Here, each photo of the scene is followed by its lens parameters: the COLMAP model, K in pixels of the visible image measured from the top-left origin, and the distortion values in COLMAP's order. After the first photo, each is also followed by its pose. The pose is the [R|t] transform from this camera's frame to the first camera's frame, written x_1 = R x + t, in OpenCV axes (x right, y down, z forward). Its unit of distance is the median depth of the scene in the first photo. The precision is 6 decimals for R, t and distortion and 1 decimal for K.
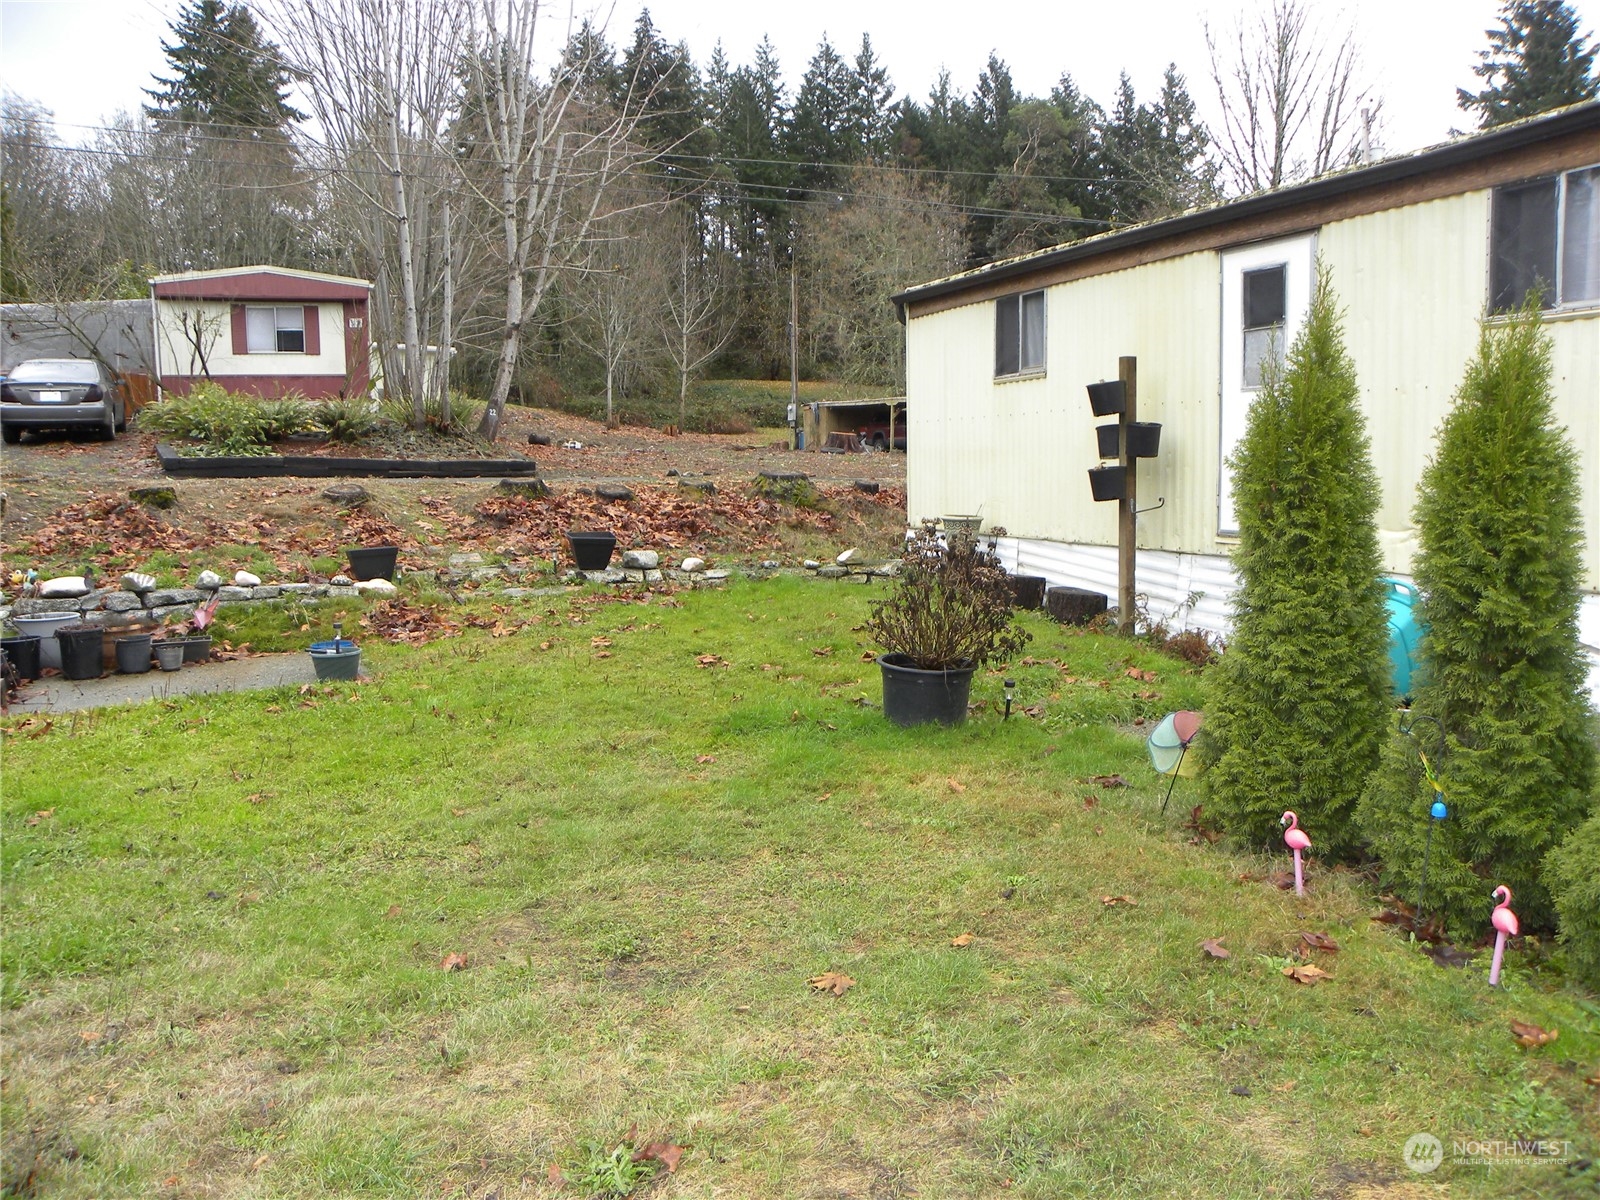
lens RADIAL K [[1216.3, 0, 798.9], [0, 1216.3, 617.5], [0, 0, 1]] dist [-0.160734, 0.115145]
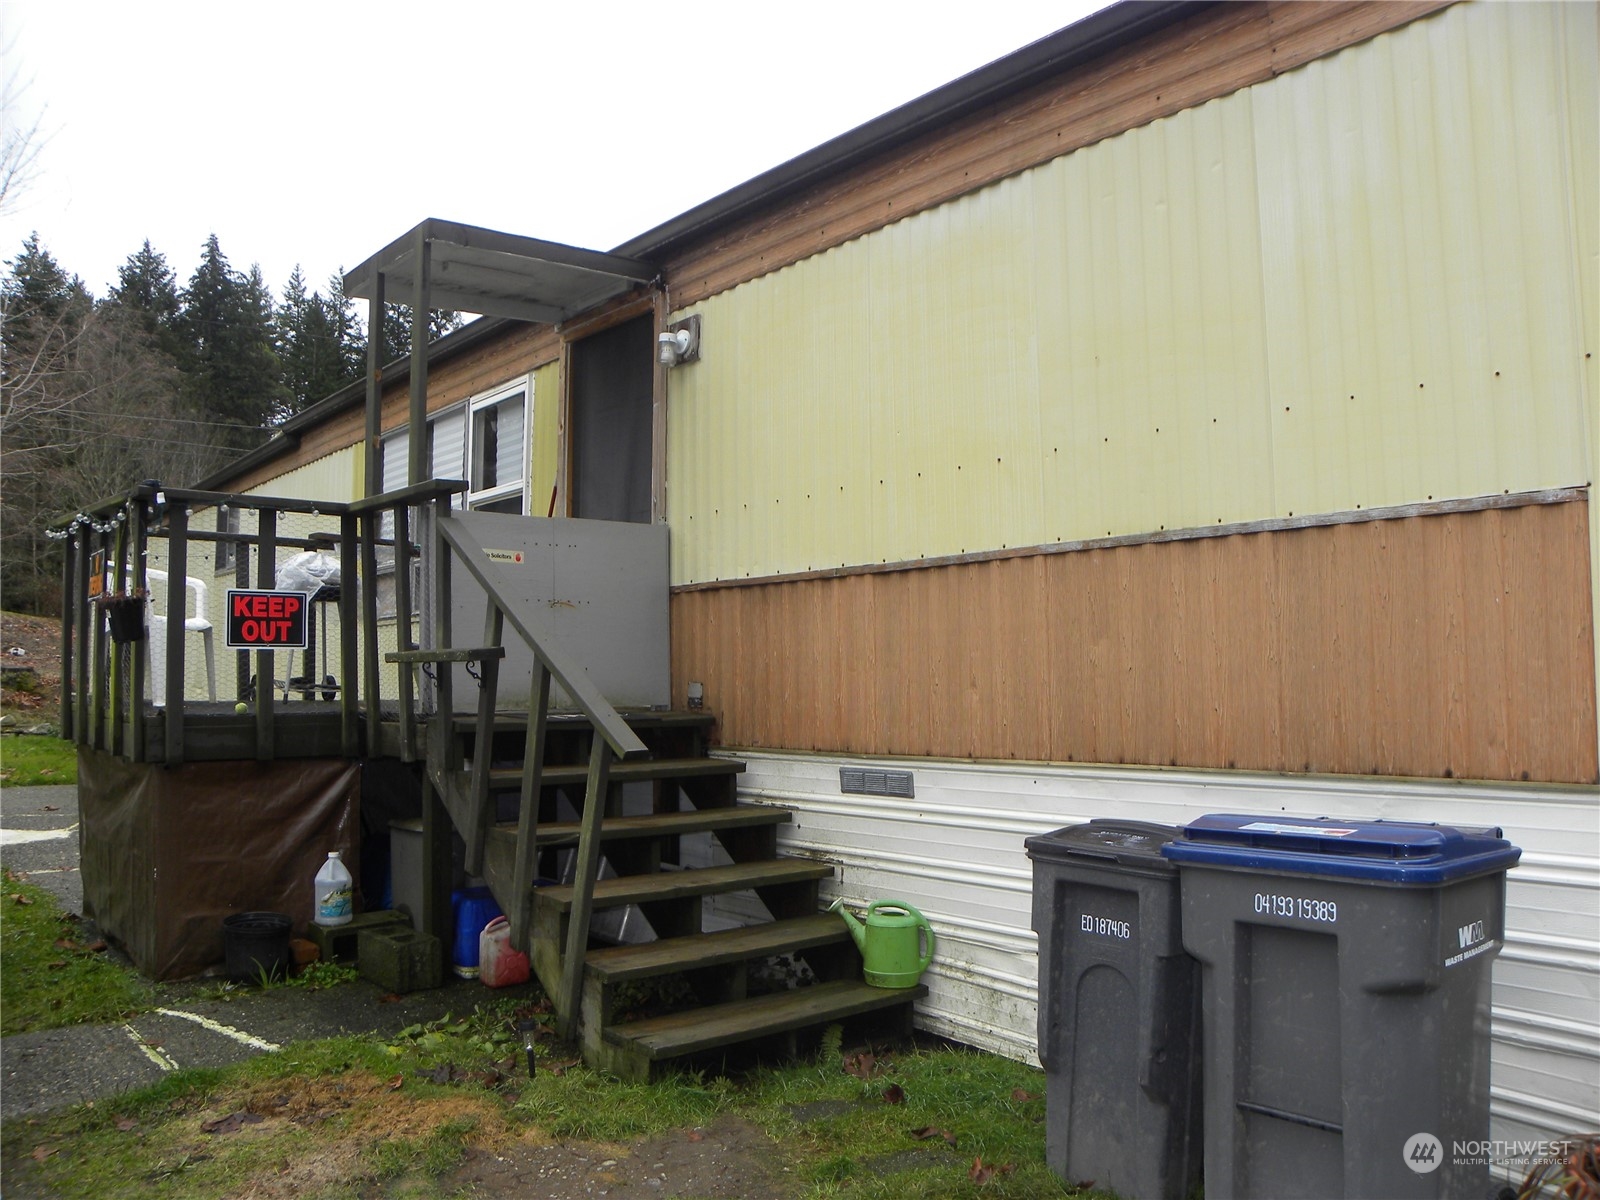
lens RADIAL K [[1212.2, 0, 808.0], [0, 1212.2, 606.9], [0, 0, 1]] dist [-0.159184, 0.103003]
pose [[0.948639, 0.025478, 0.315334, 0.062399], [0.034121, 0.982698, -0.182047, 0.011889], [-0.314517, 0.183456, 0.931356, -0.073361]]
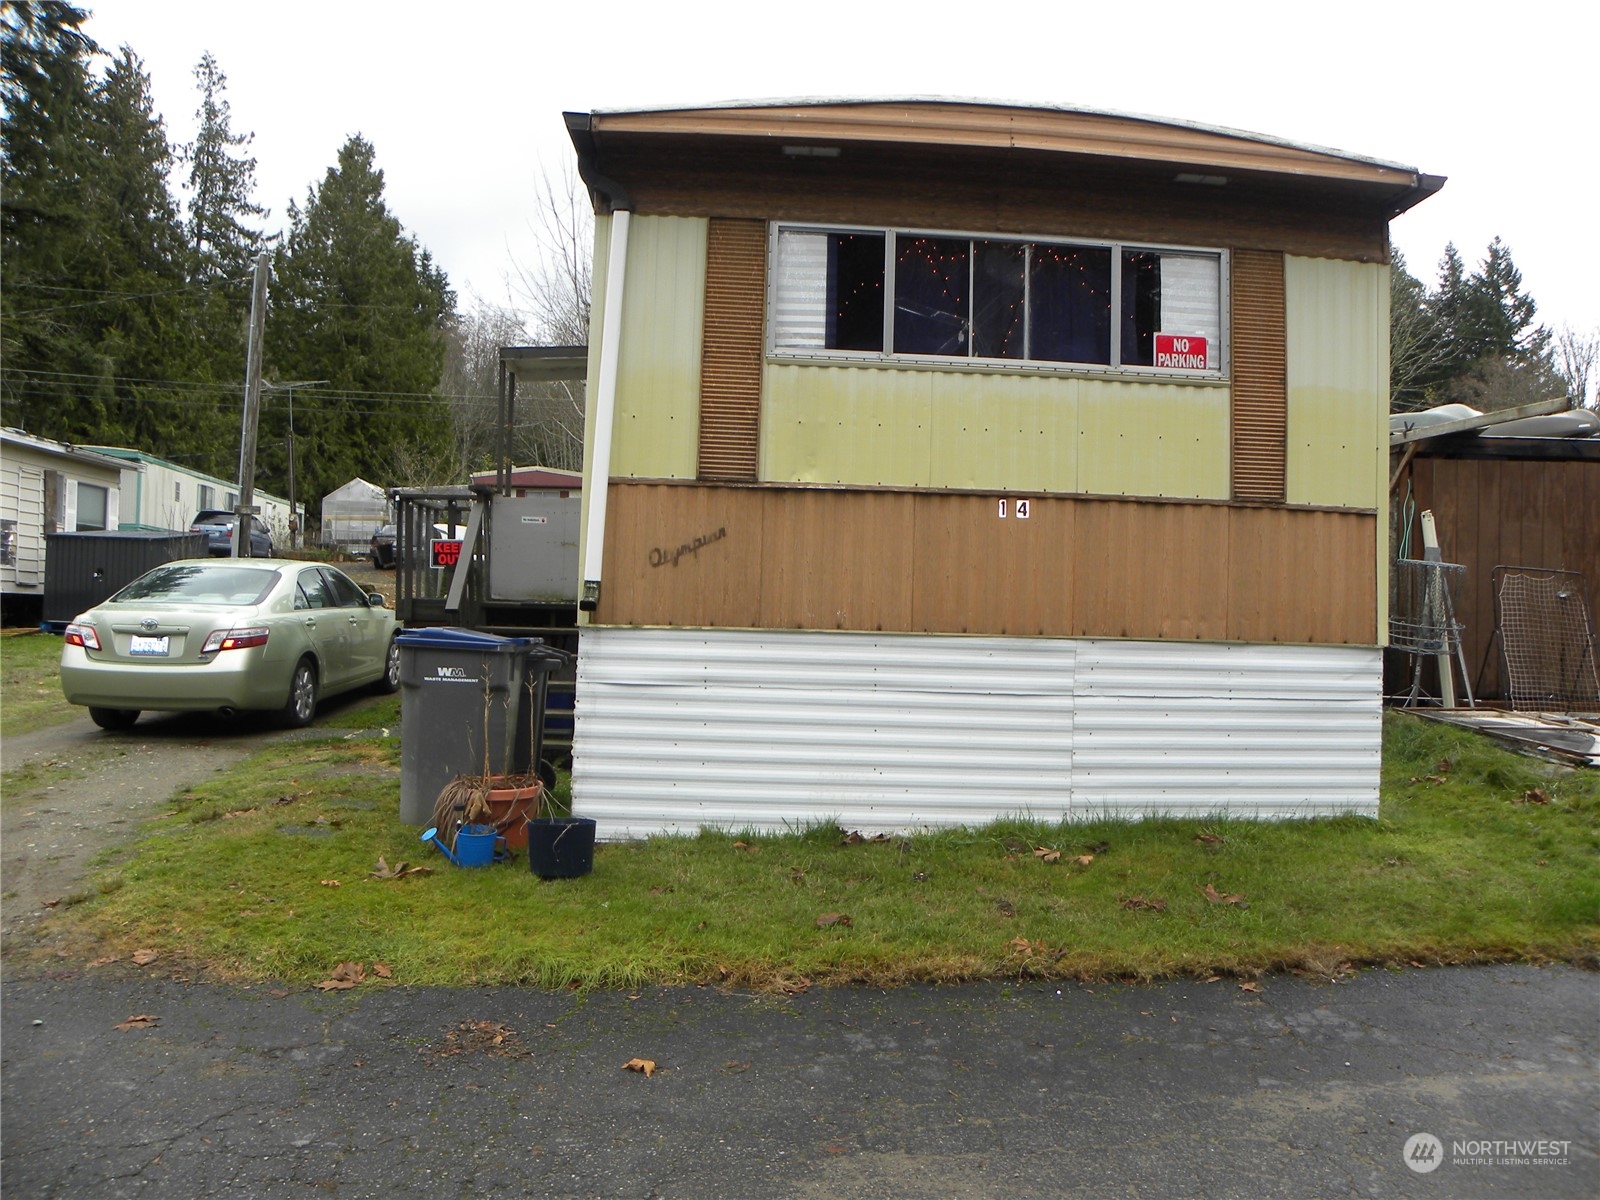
lens RADIAL K [[1210.6, 0, 811.1], [0, 1210.6, 607.0], [0, 0, 1]] dist [-0.157462, 0.103584]
pose [[0.941231, 0.031563, -0.336285, 0.128165], [-0.076778, 0.989554, -0.122016, 0.018107], [0.328921, 0.140664, 0.933823, -0.109658]]
